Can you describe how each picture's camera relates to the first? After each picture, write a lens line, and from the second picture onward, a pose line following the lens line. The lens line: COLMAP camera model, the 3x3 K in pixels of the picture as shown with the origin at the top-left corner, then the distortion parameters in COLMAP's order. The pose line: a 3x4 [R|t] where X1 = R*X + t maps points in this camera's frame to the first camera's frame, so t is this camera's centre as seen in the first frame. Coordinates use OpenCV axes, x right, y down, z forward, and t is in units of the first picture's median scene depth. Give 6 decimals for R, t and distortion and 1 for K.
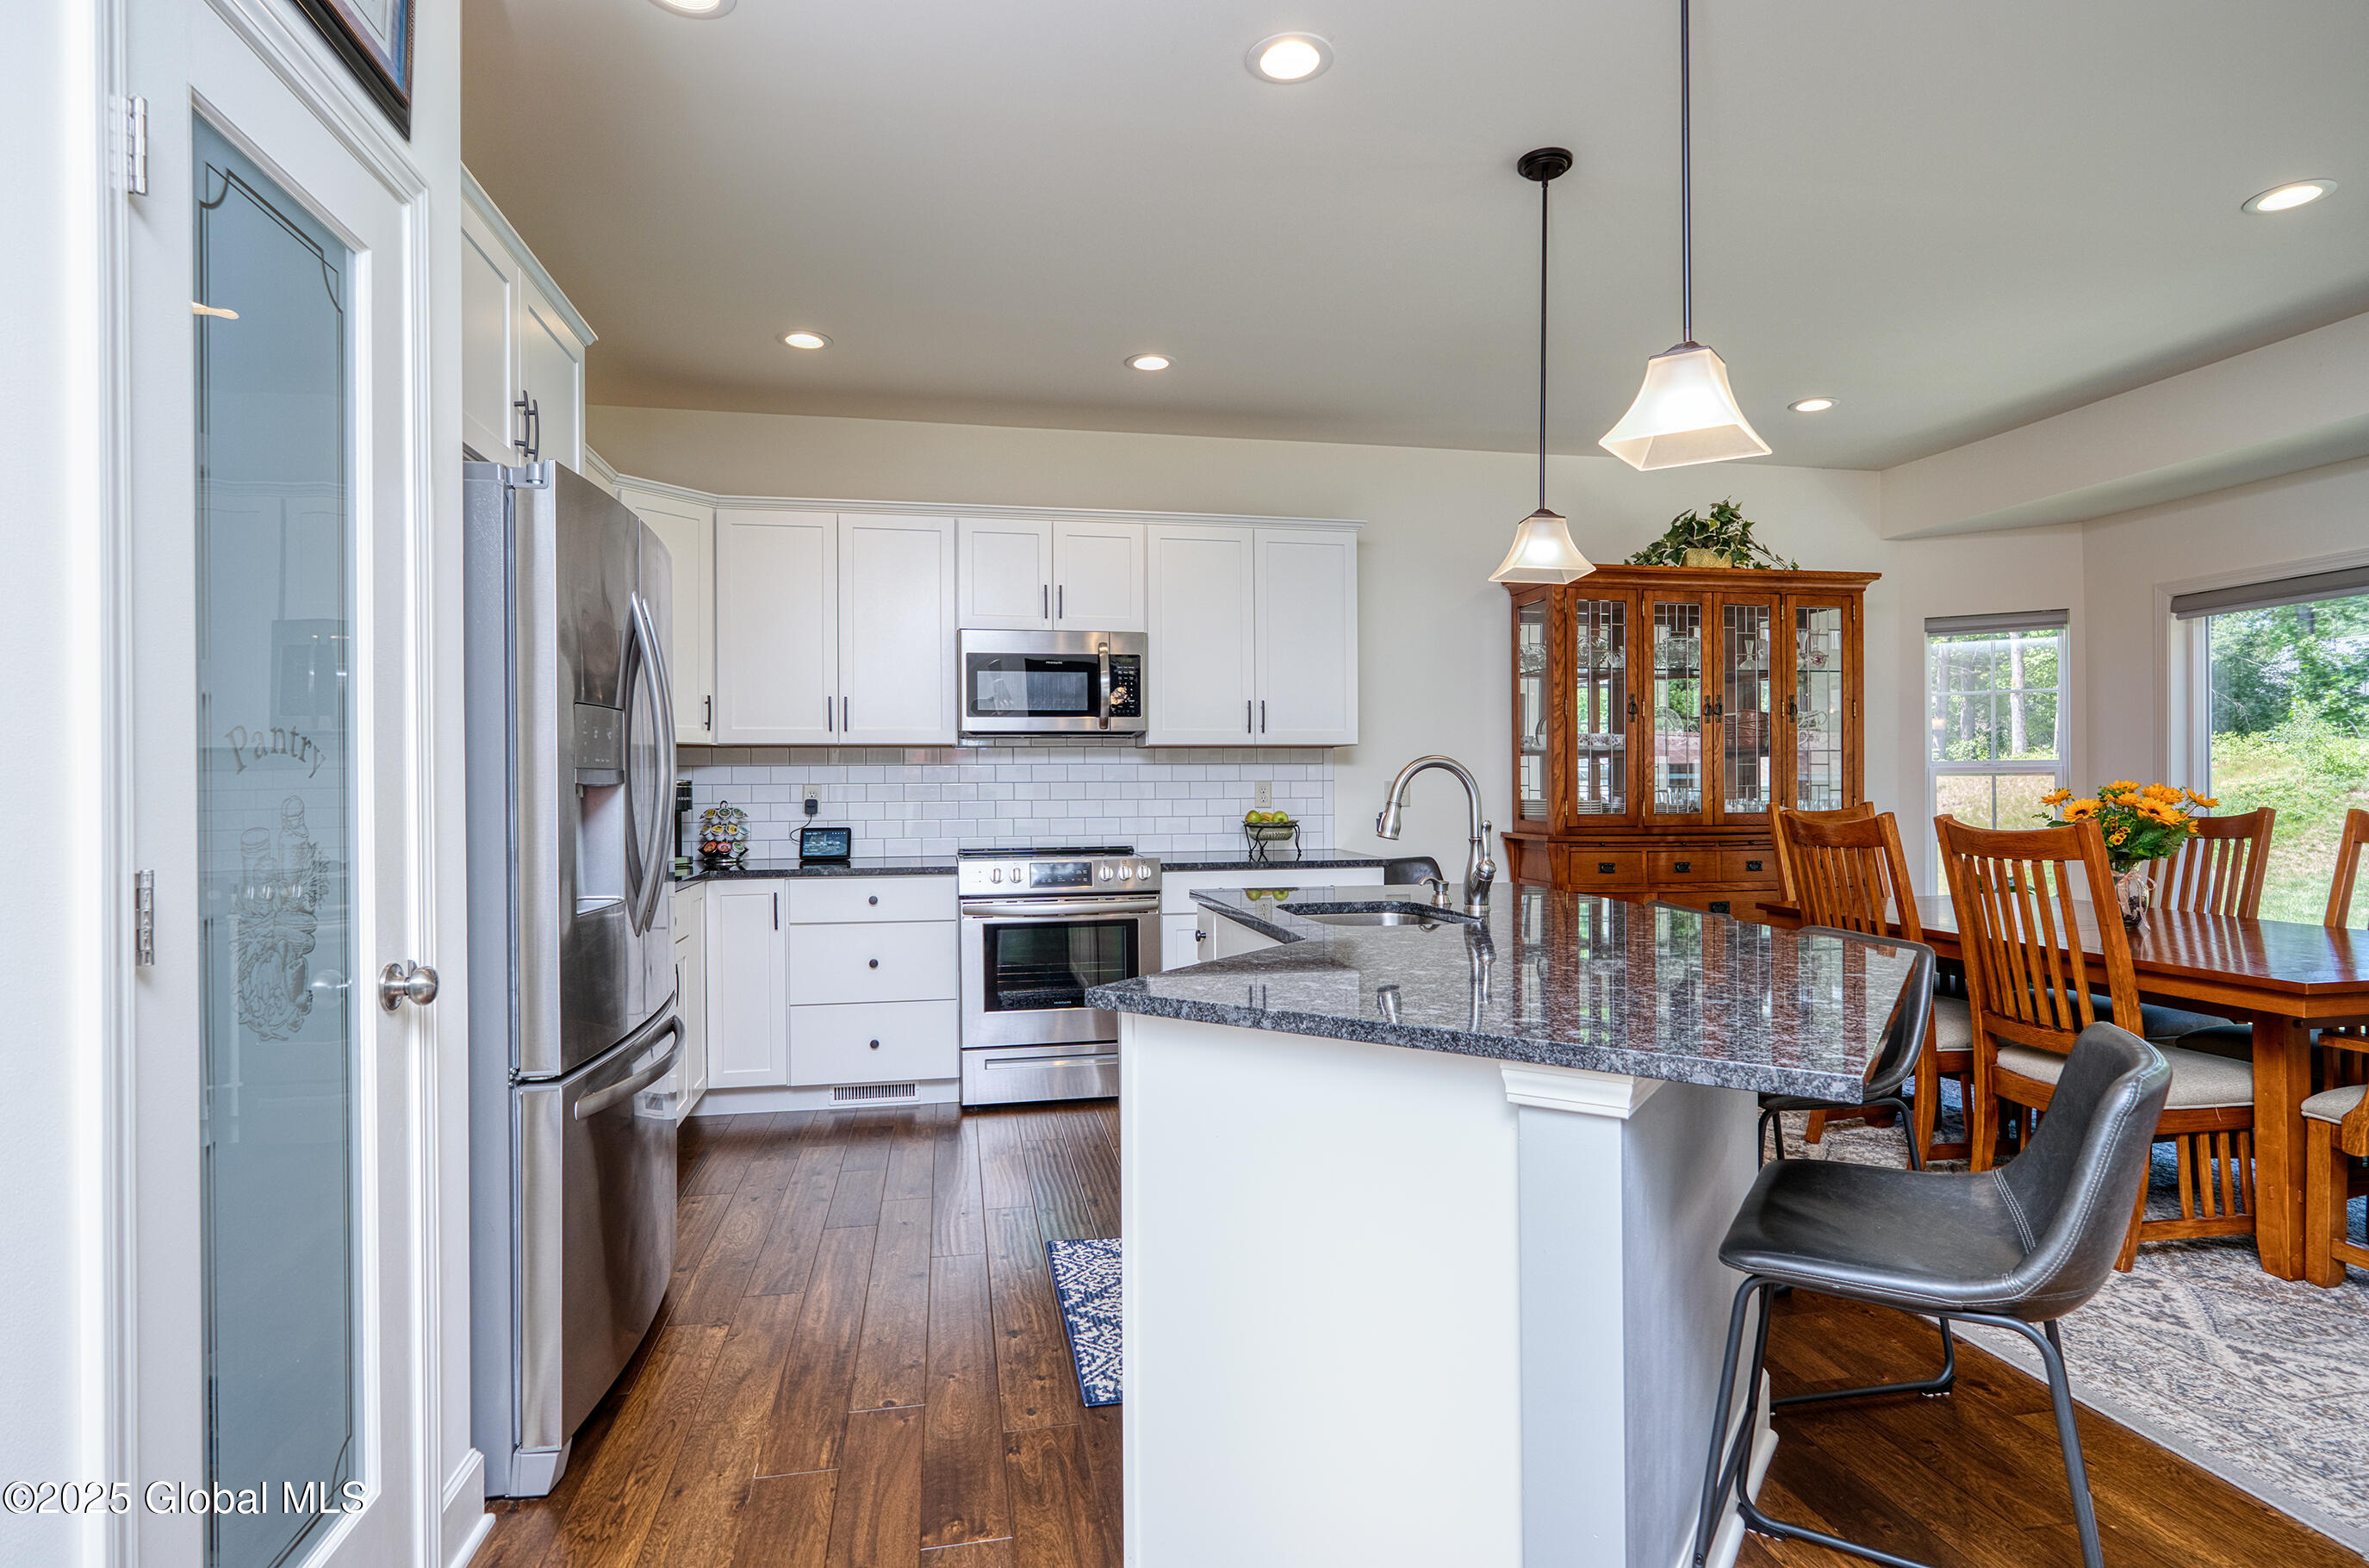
lens RADIAL K [[1246.0, 0, 1168.7], [0, 1246.0, 788.3], [0, 0, 1]] dist [0.003693, -0.000516]
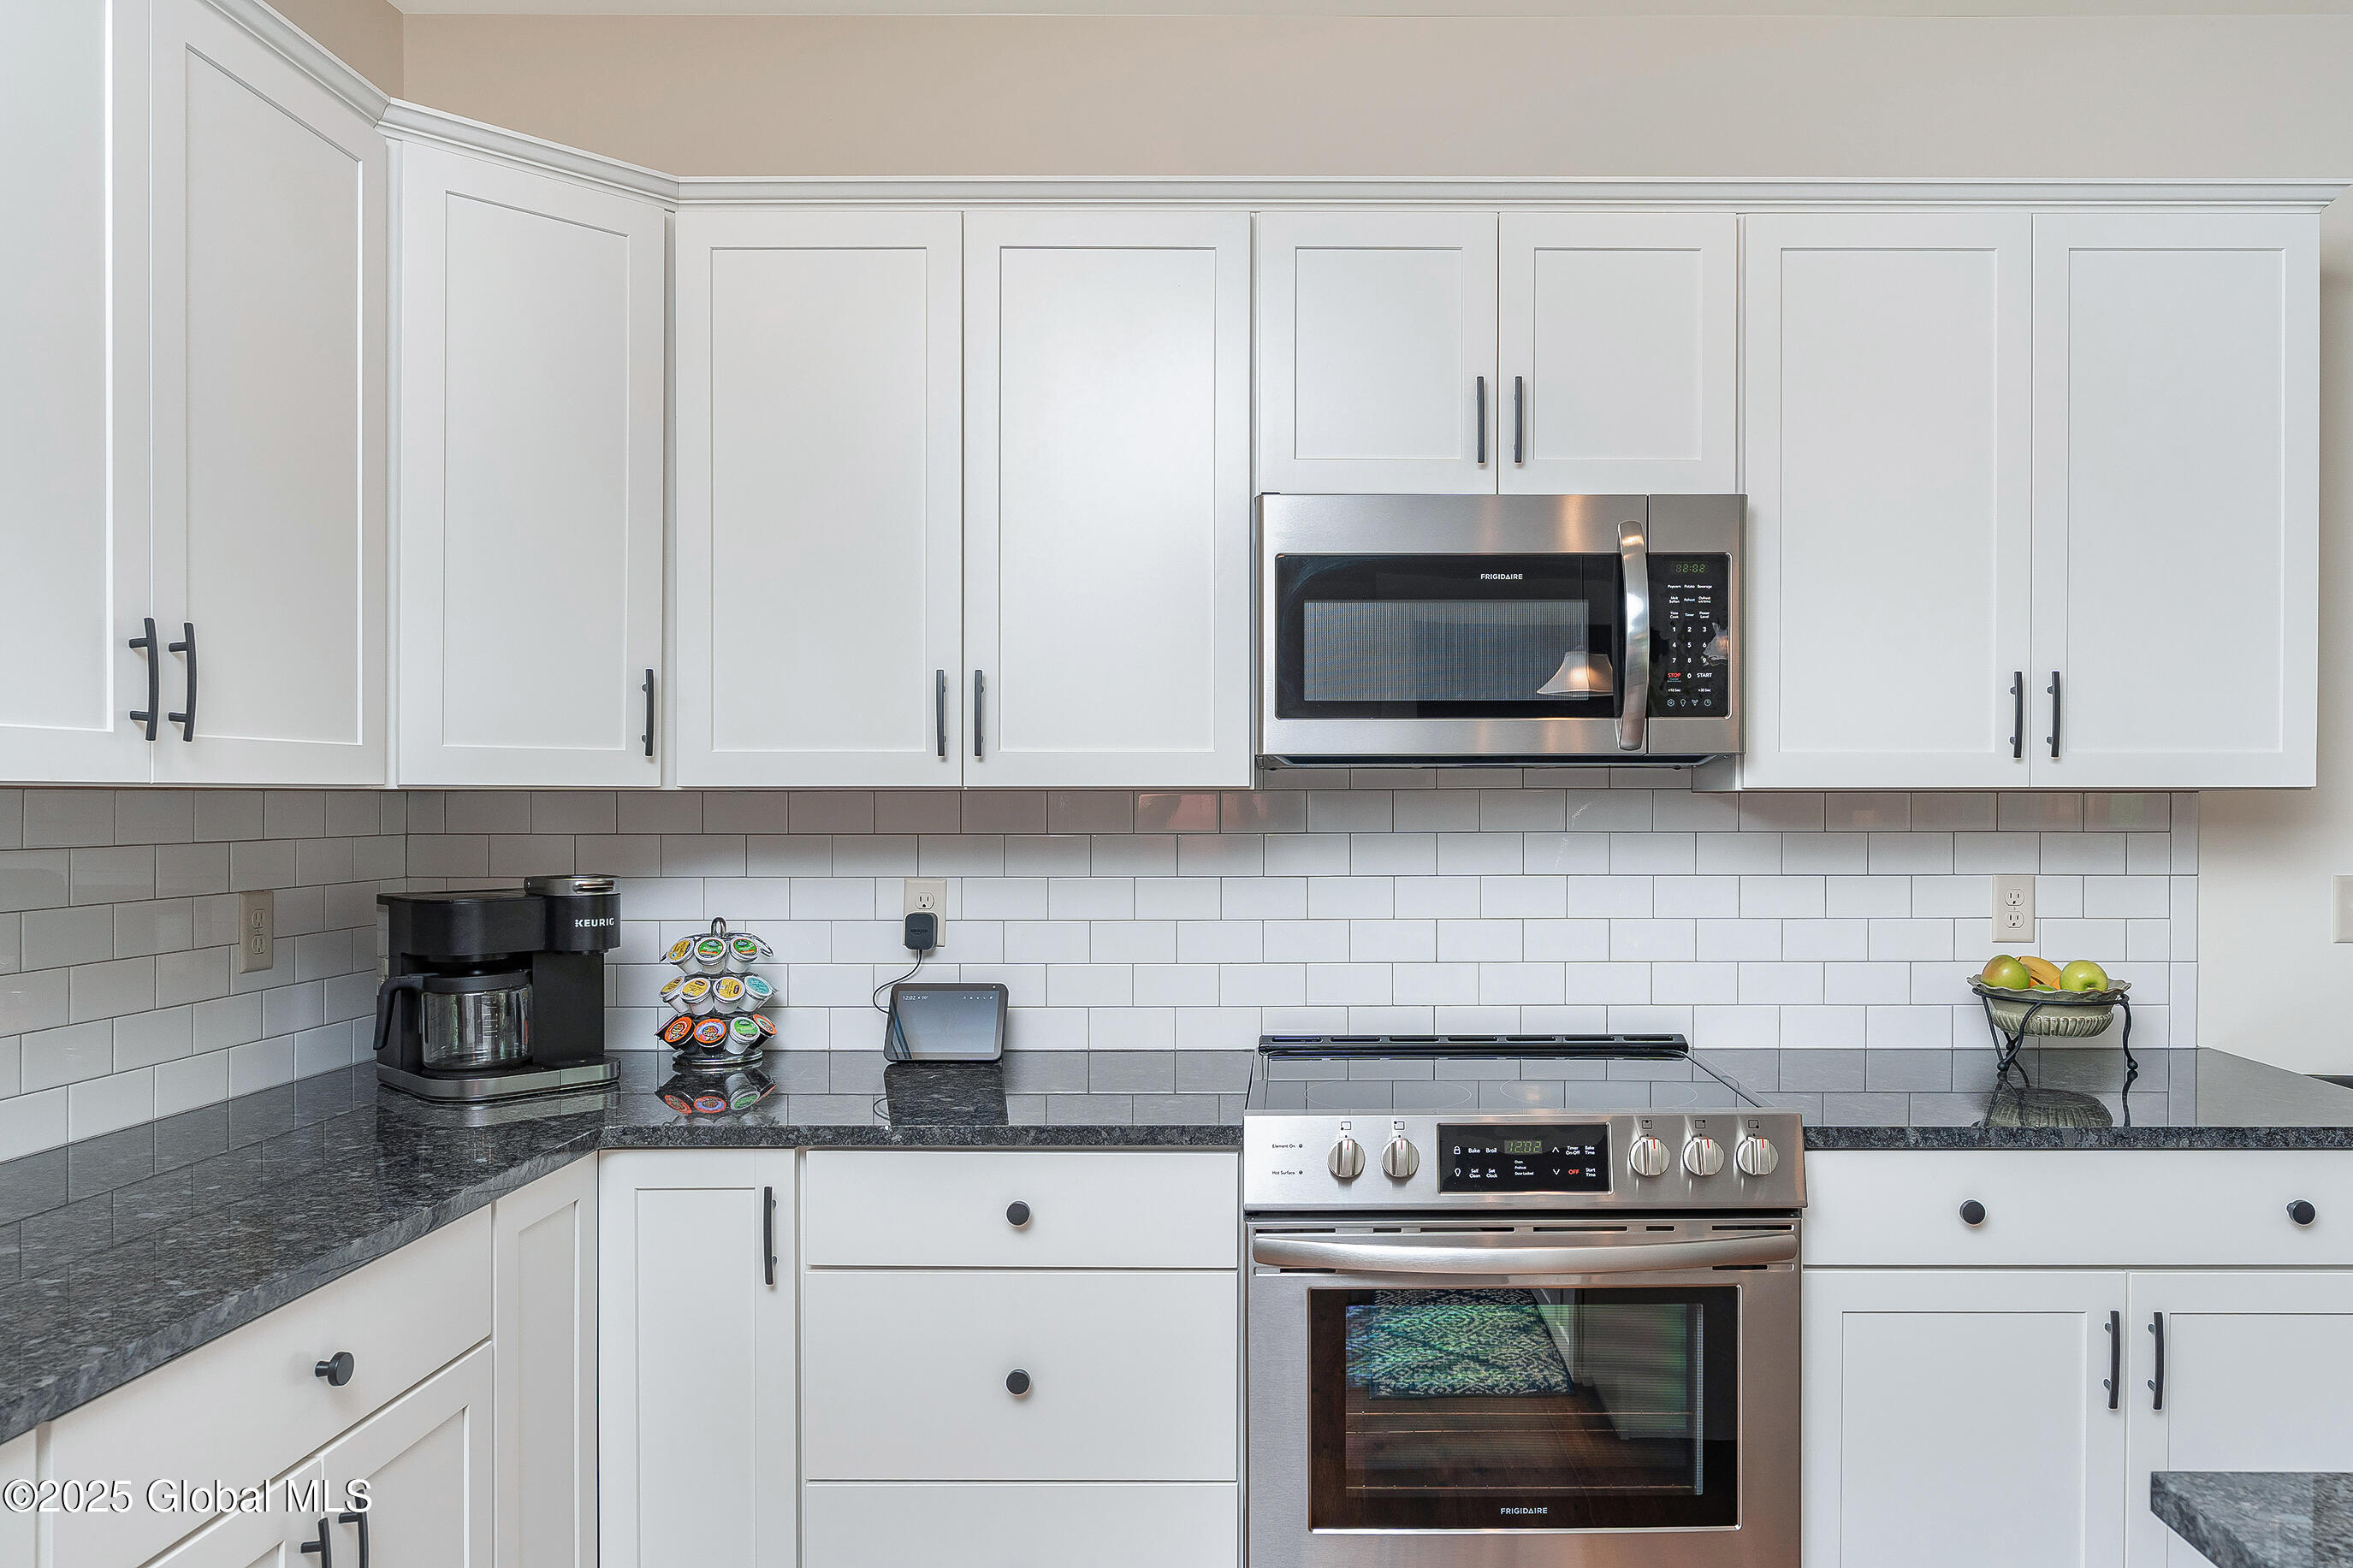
lens RADIAL K [[1577.2, 0, 1277.2], [0, 1577.2, 828.8], [0, 0, 1]] dist [-0.006074, -0.003294]
pose [[0.980714, 0.009729, -0.195207, -0.063205], [-0.006411, 0.999824, 0.017622, -0.030999], [0.195345, -0.016031, 0.980604, 0.502202]]
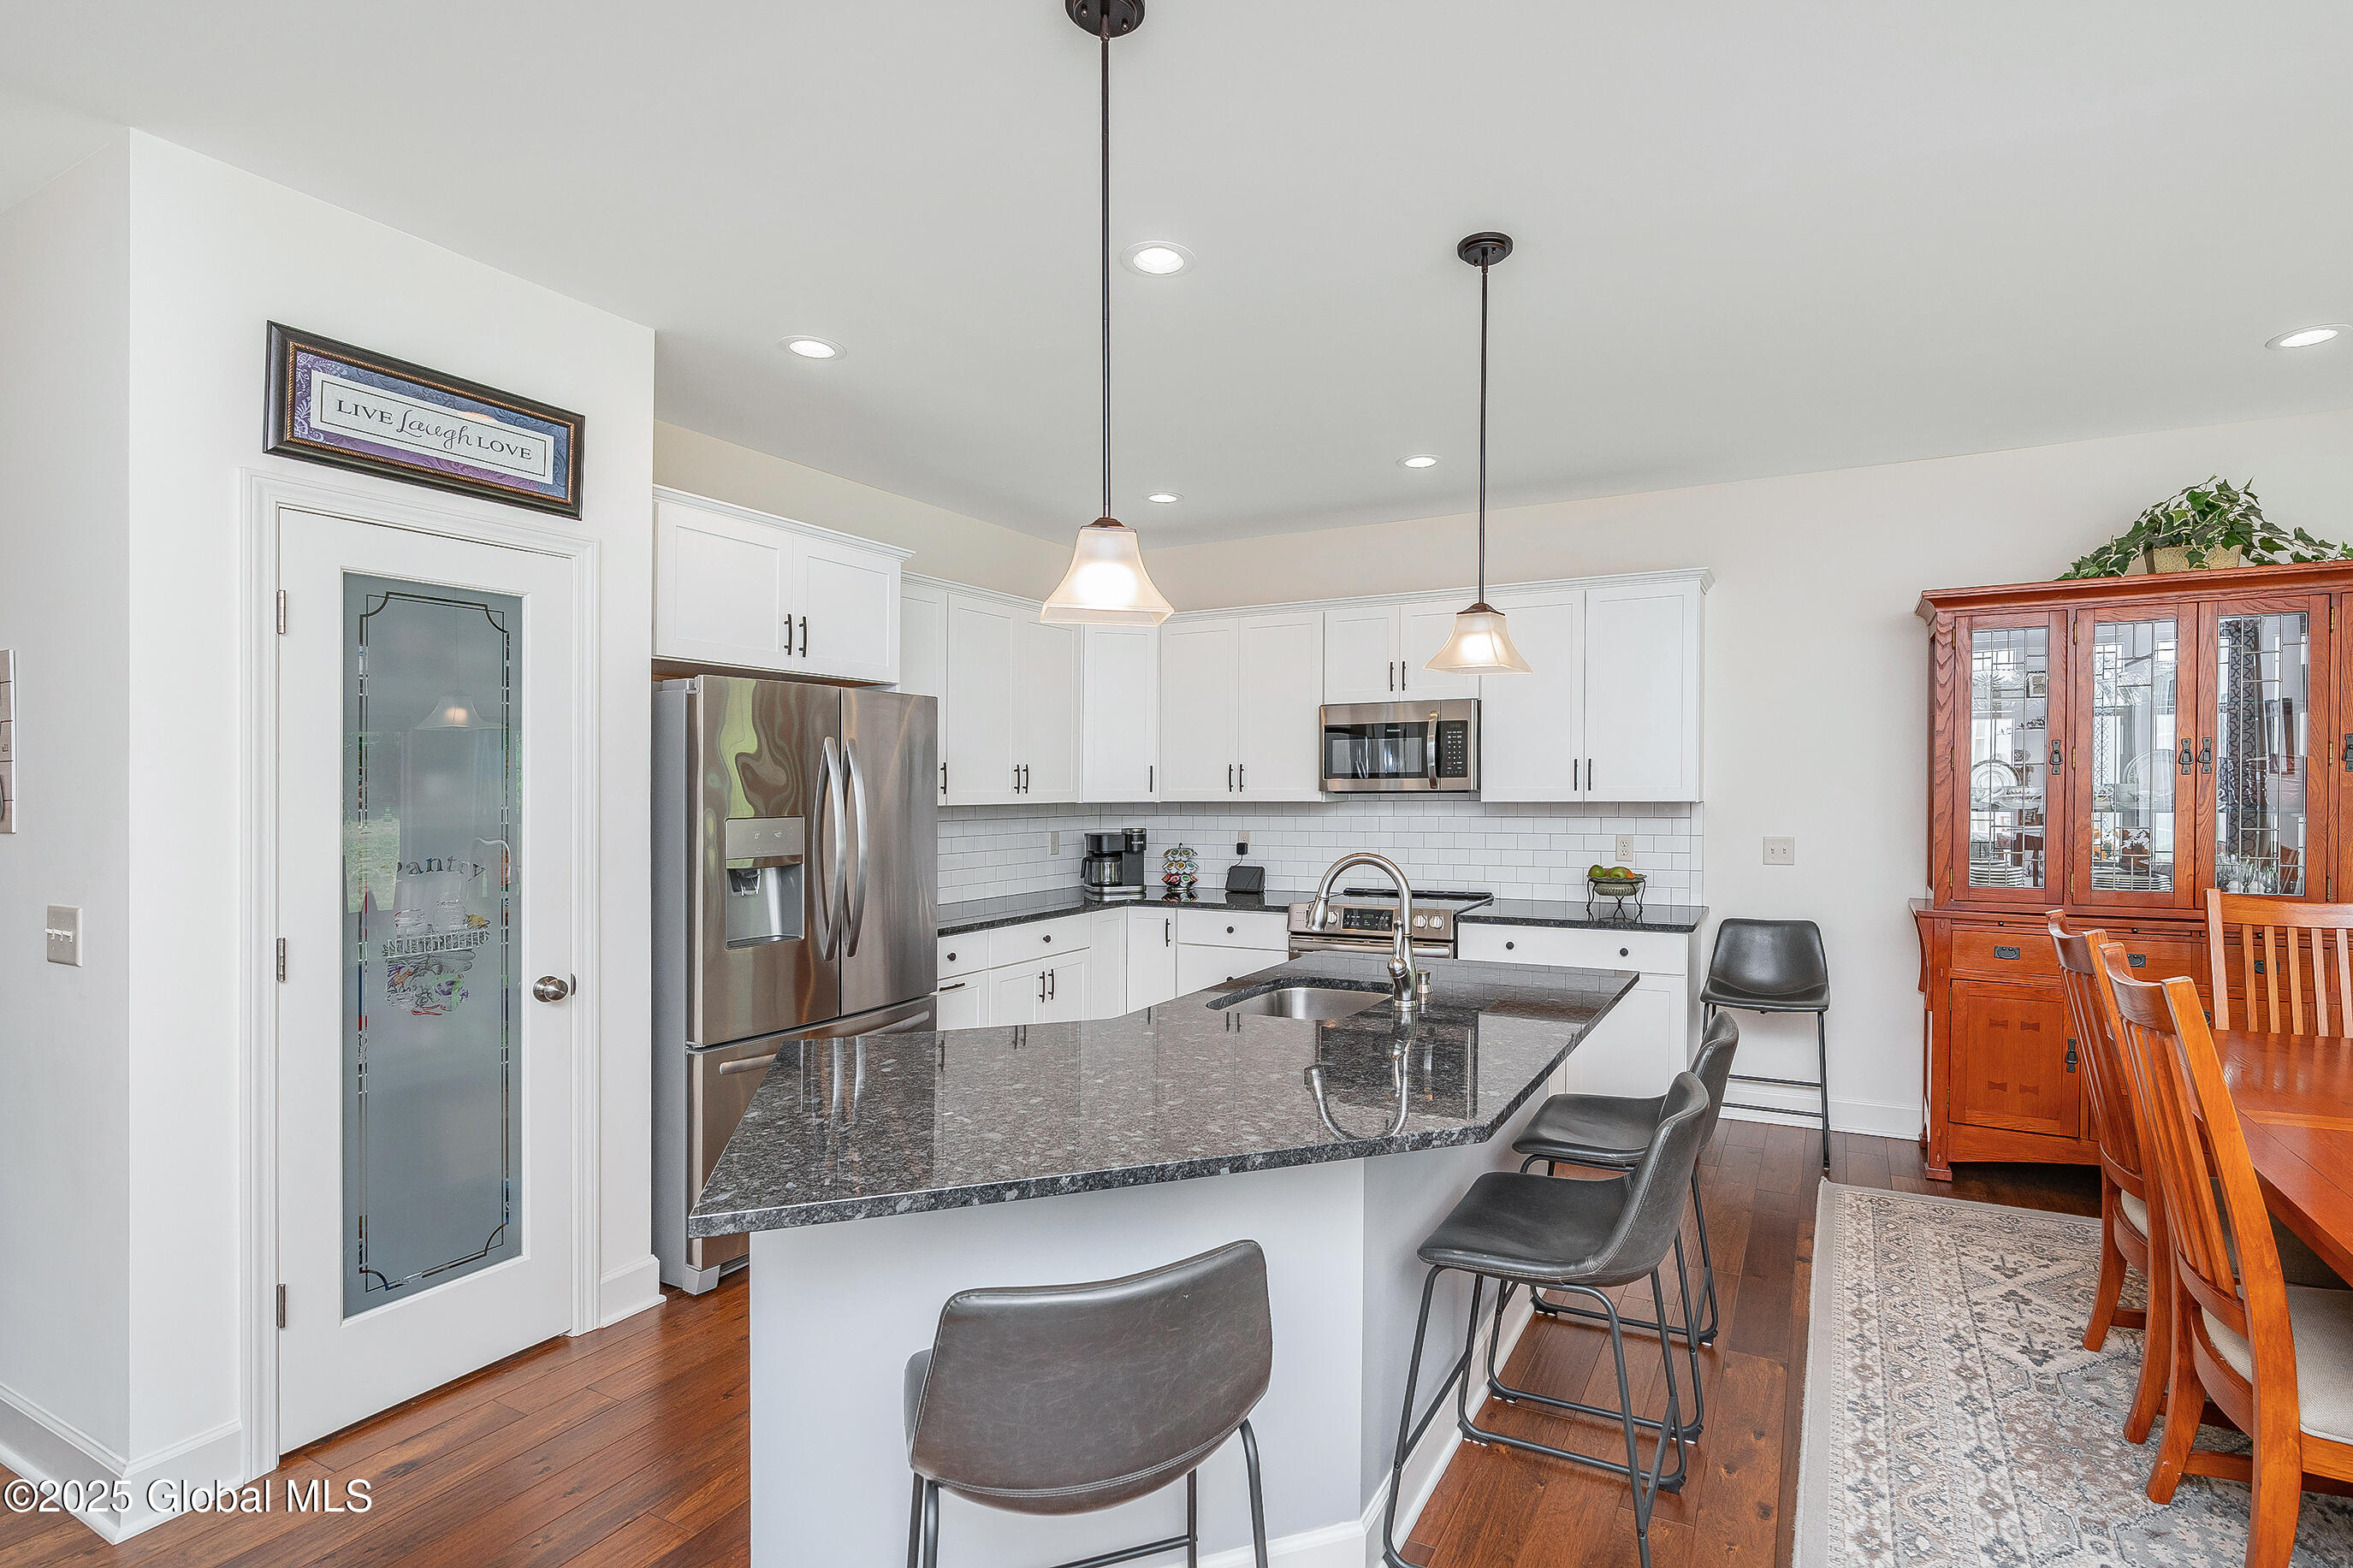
lens RADIAL K [[1114.2, 0, 1282.0], [0, 1114.2, 813.0], [0, 0, 1]] dist [-0.017684, 0.001367]
pose [[0.787867, 0.015068, -0.615661, 0.448297], [0.000665, 0.999679, 0.025318, -0.050618], [0.615845, -0.020356, 0.787604, 0.135828]]
